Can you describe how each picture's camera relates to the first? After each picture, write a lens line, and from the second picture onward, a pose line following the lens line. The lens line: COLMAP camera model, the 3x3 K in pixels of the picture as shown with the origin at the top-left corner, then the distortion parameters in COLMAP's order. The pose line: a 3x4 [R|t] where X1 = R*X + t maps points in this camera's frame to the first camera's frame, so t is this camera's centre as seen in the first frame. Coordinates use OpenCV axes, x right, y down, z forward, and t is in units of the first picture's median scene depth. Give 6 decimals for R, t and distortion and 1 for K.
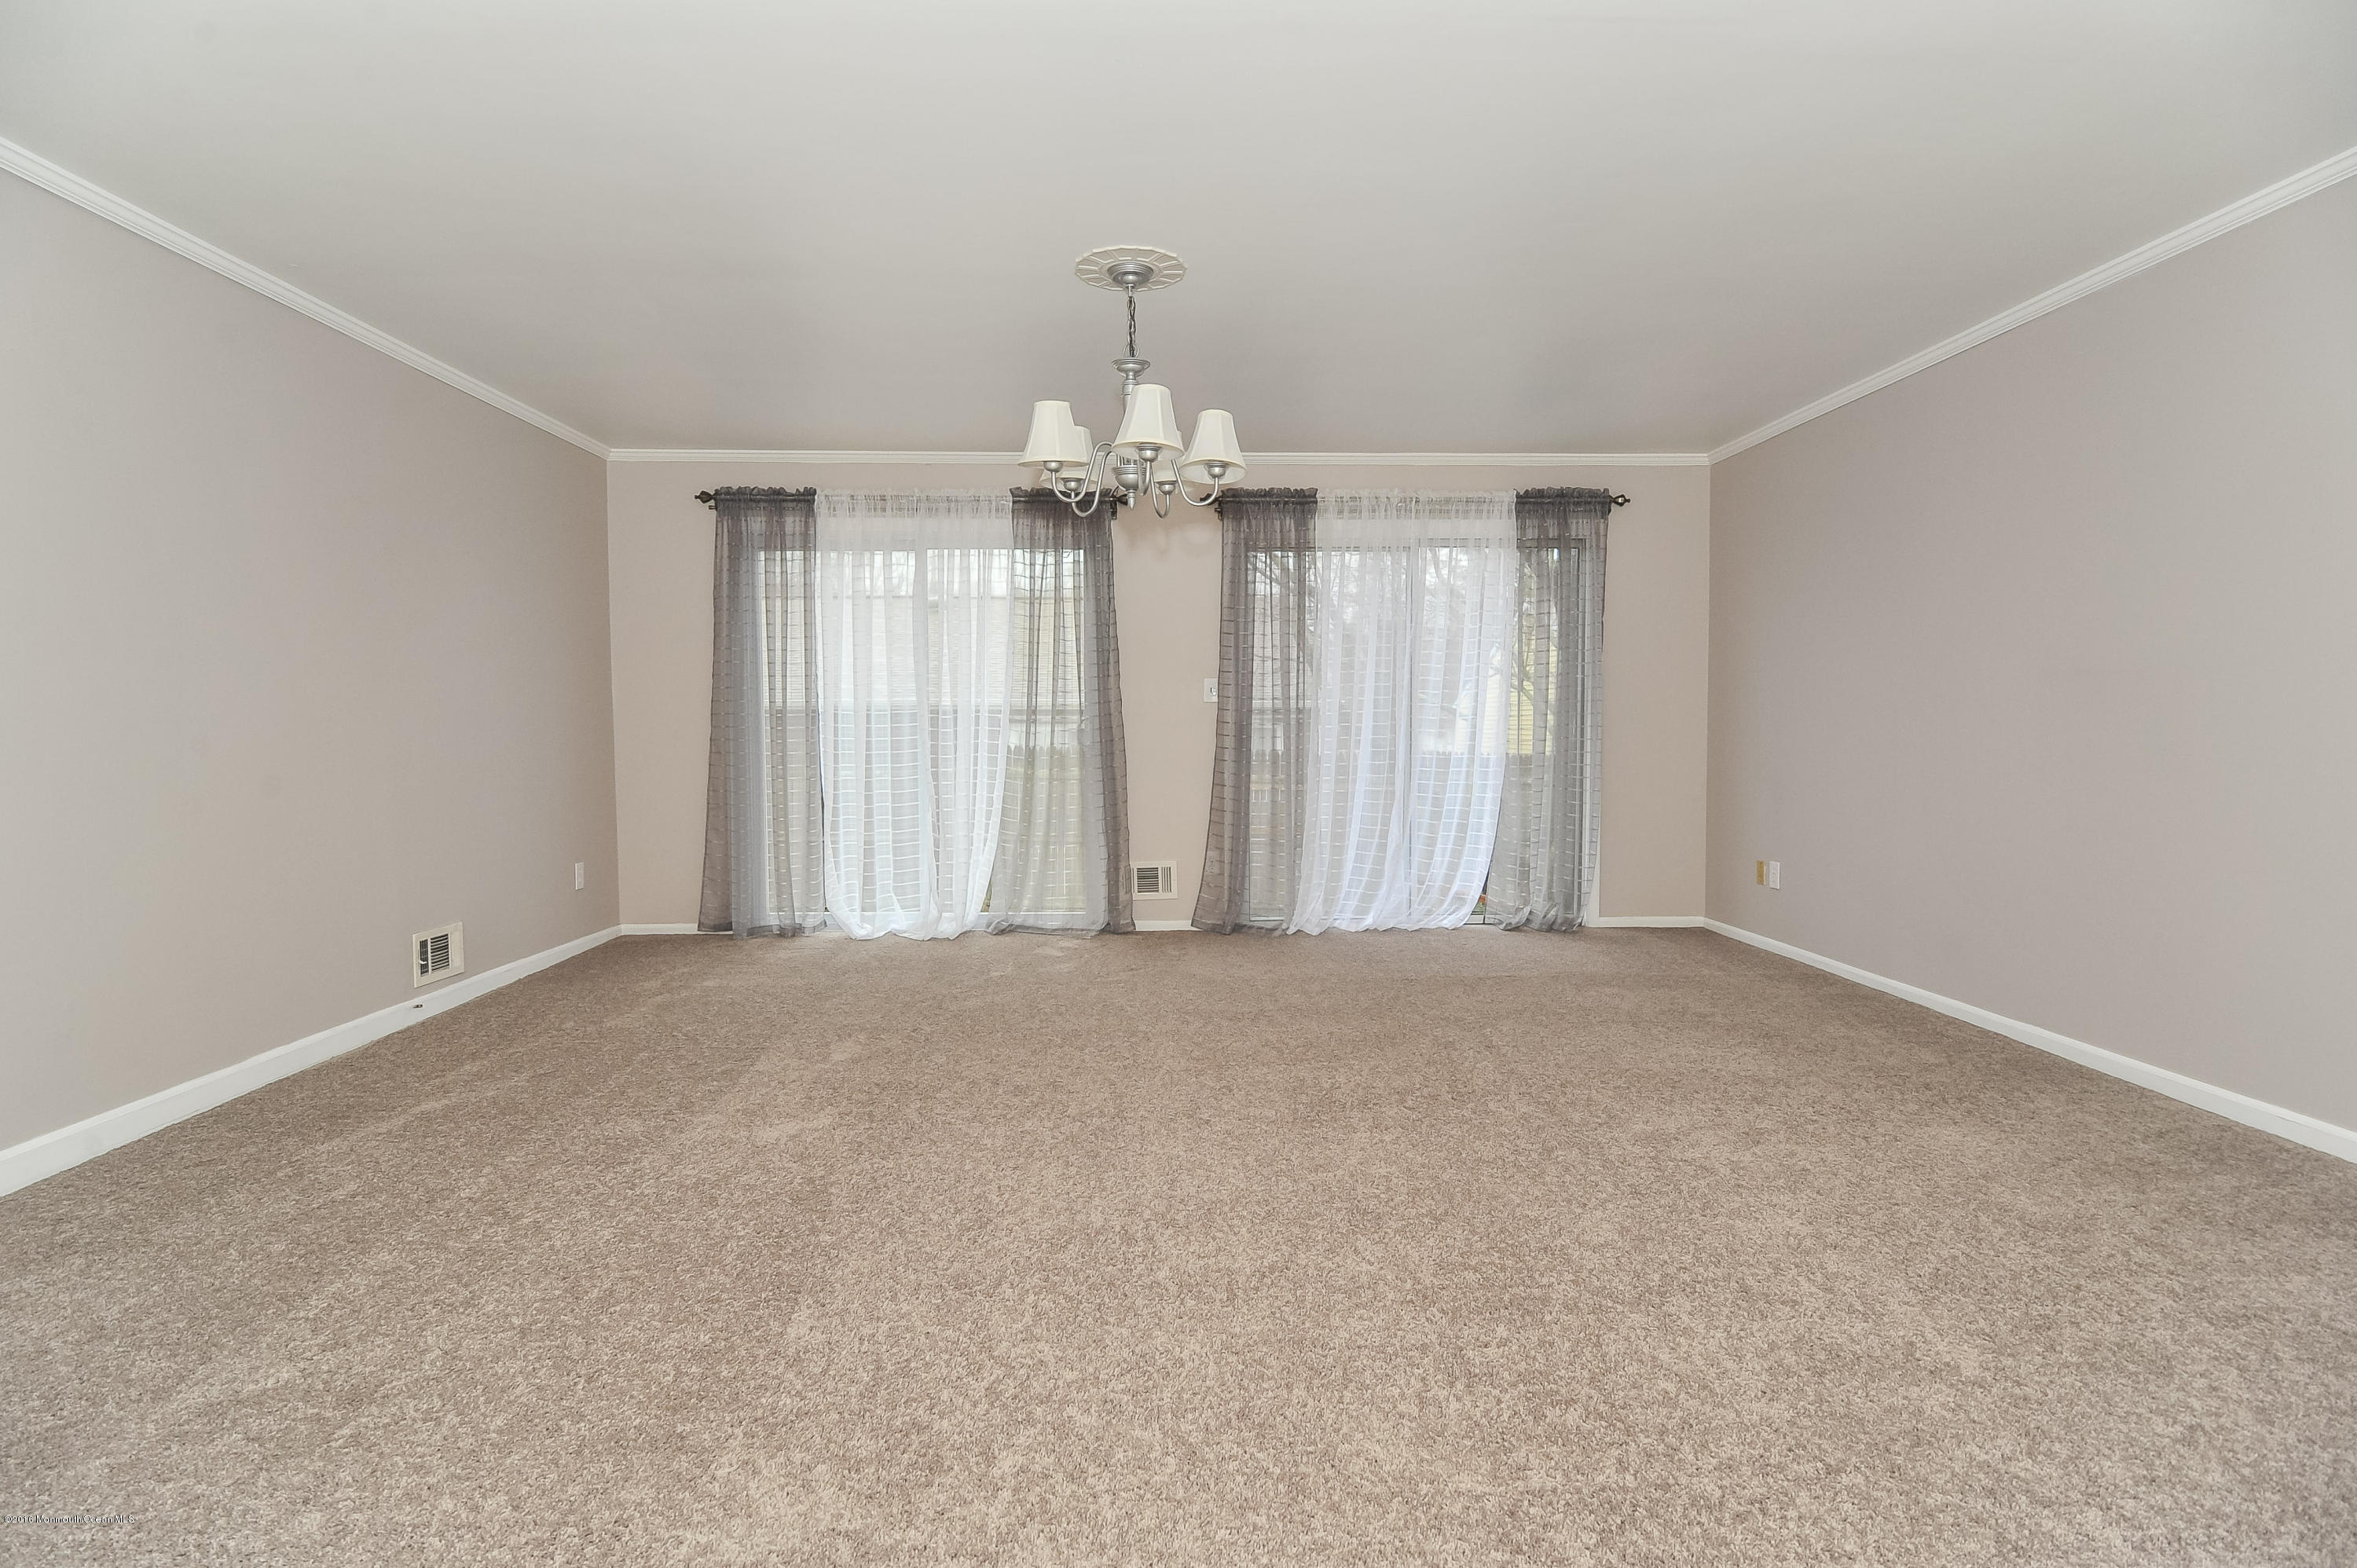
lens RADIAL K [[1153.8, 0, 1184.0], [0, 1153.8, 805.3], [0, 0, 1]] dist [-0.021110, -0.001192]
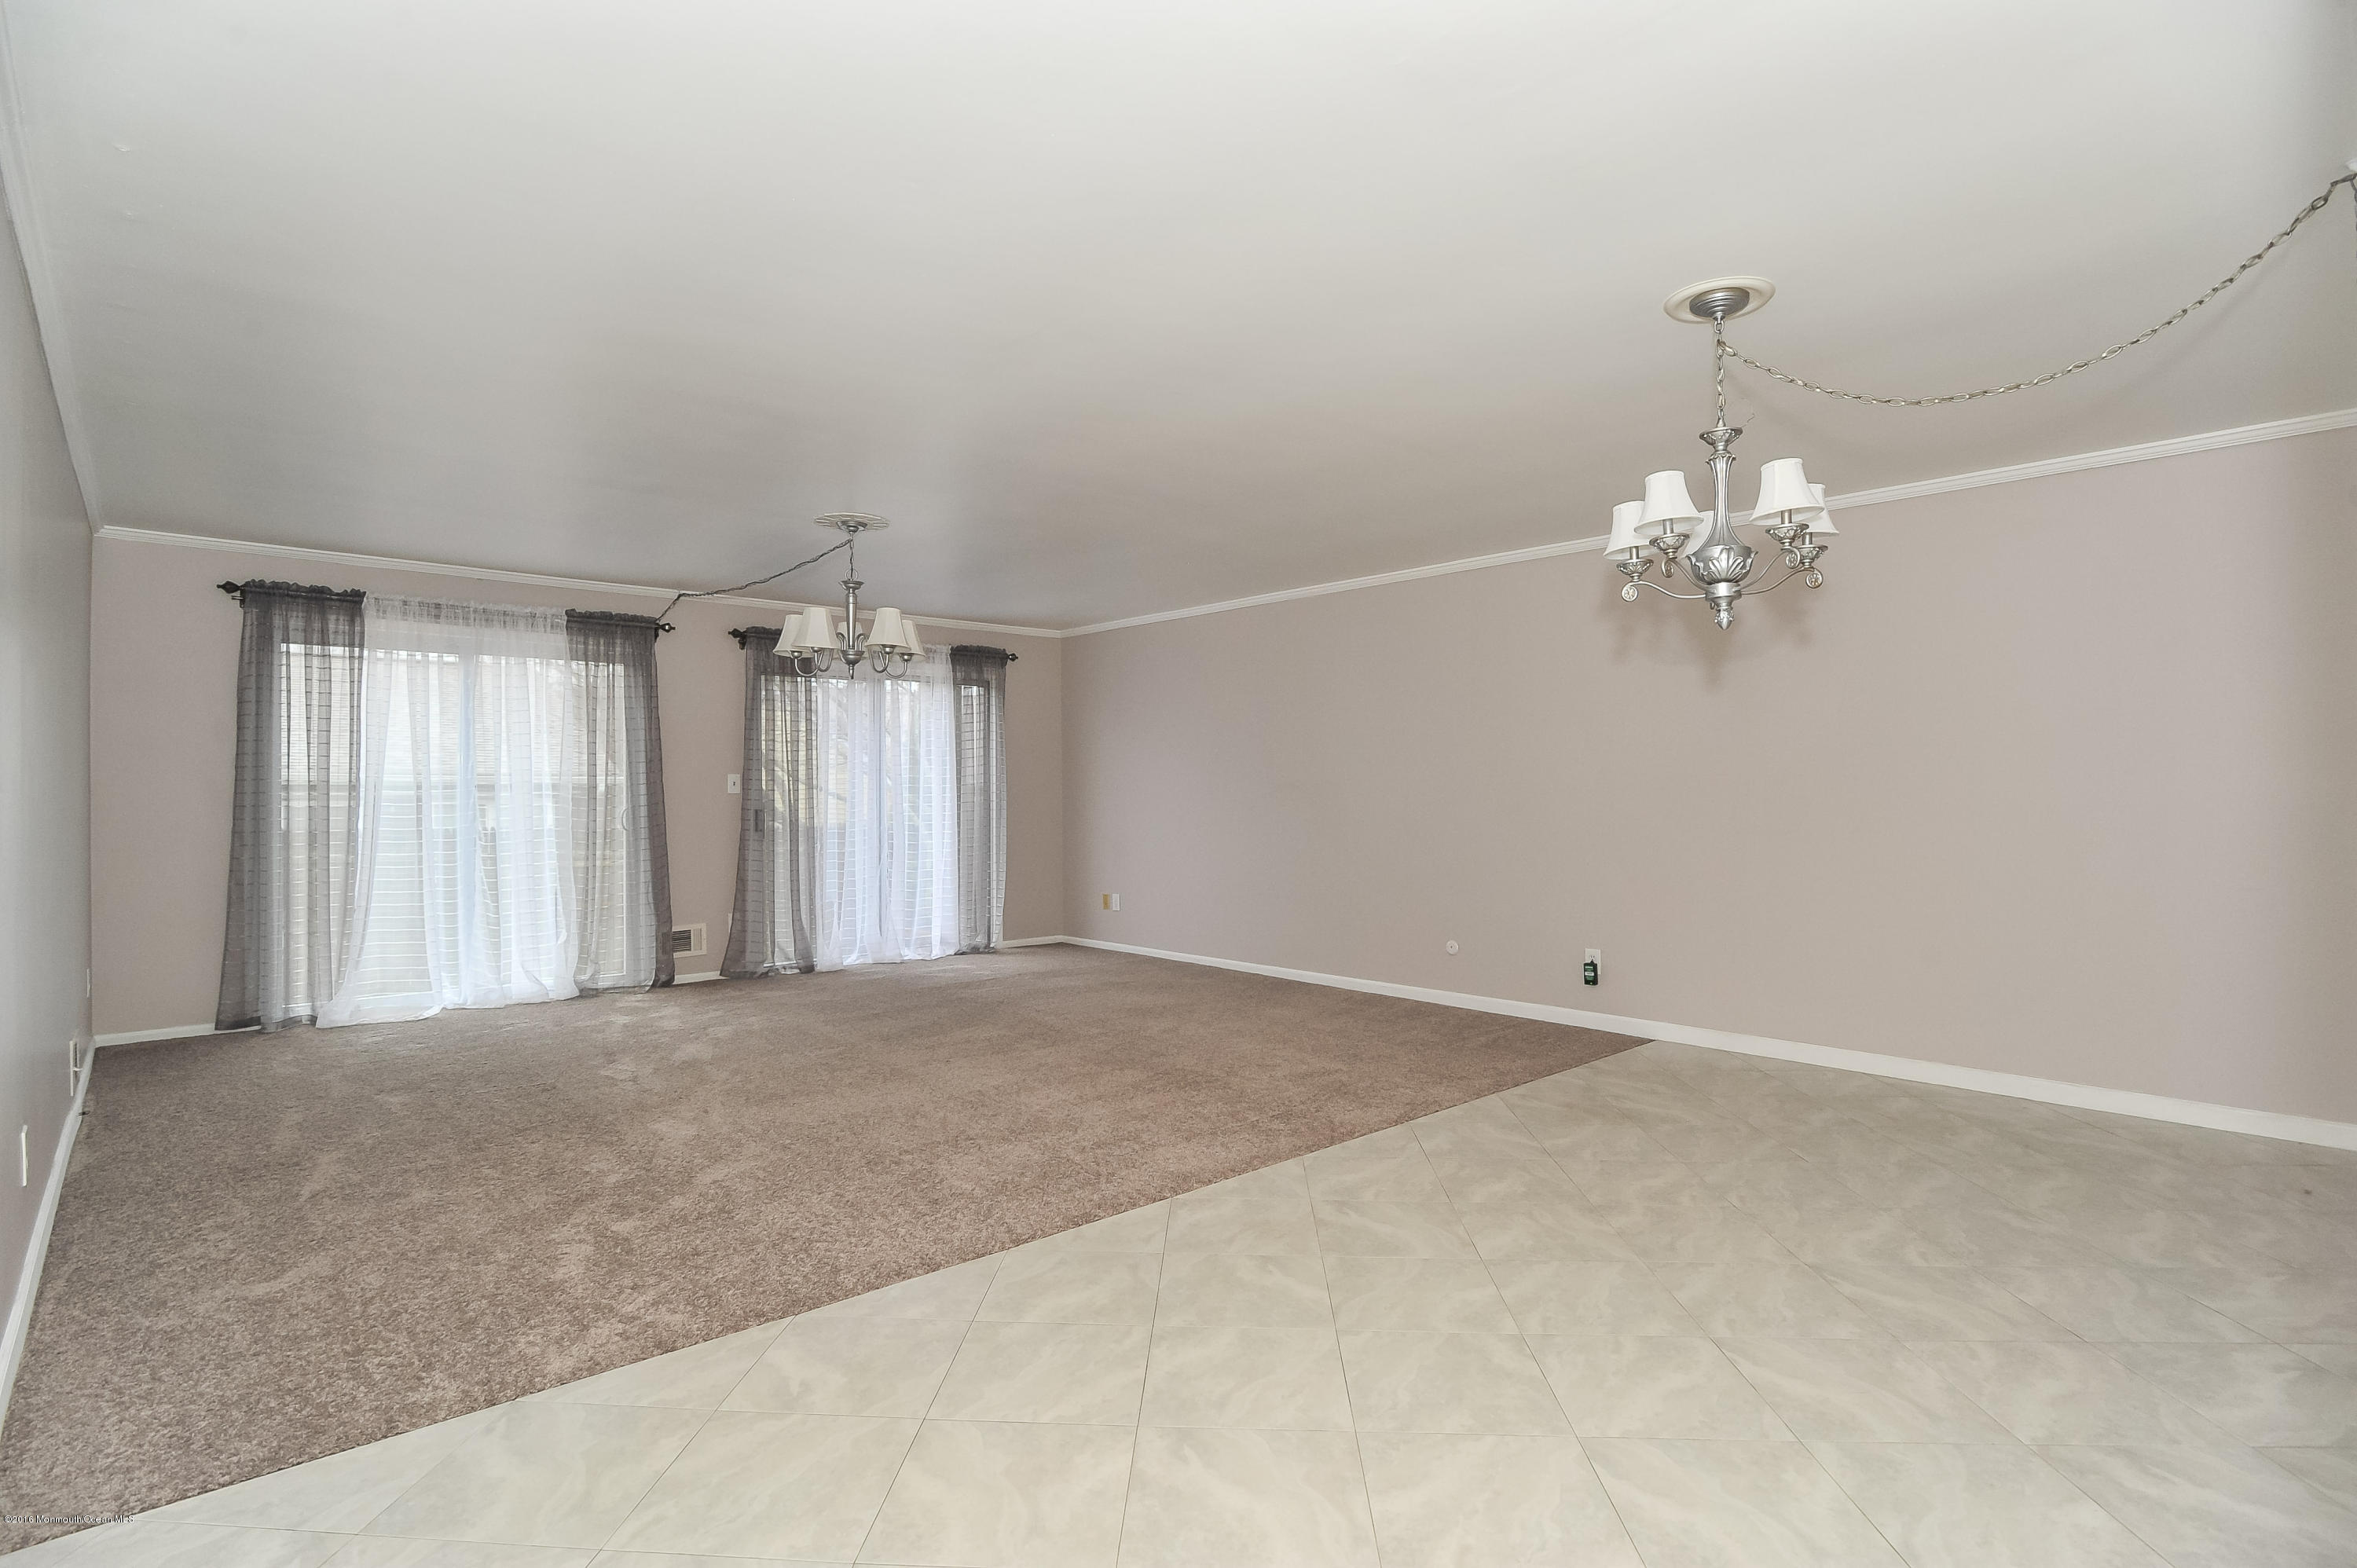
lens RADIAL K [[1153.8, 0, 1185.7], [0, 1153.8, 778.0], [0, 0, 1]] dist [-0.021110, -0.001192]
pose [[0.760330, 0.007191, 0.649497, -0.423397], [0.047784, 0.996610, -0.066972, 0.001661], [-0.647777, 0.081957, 0.757409, -0.265085]]
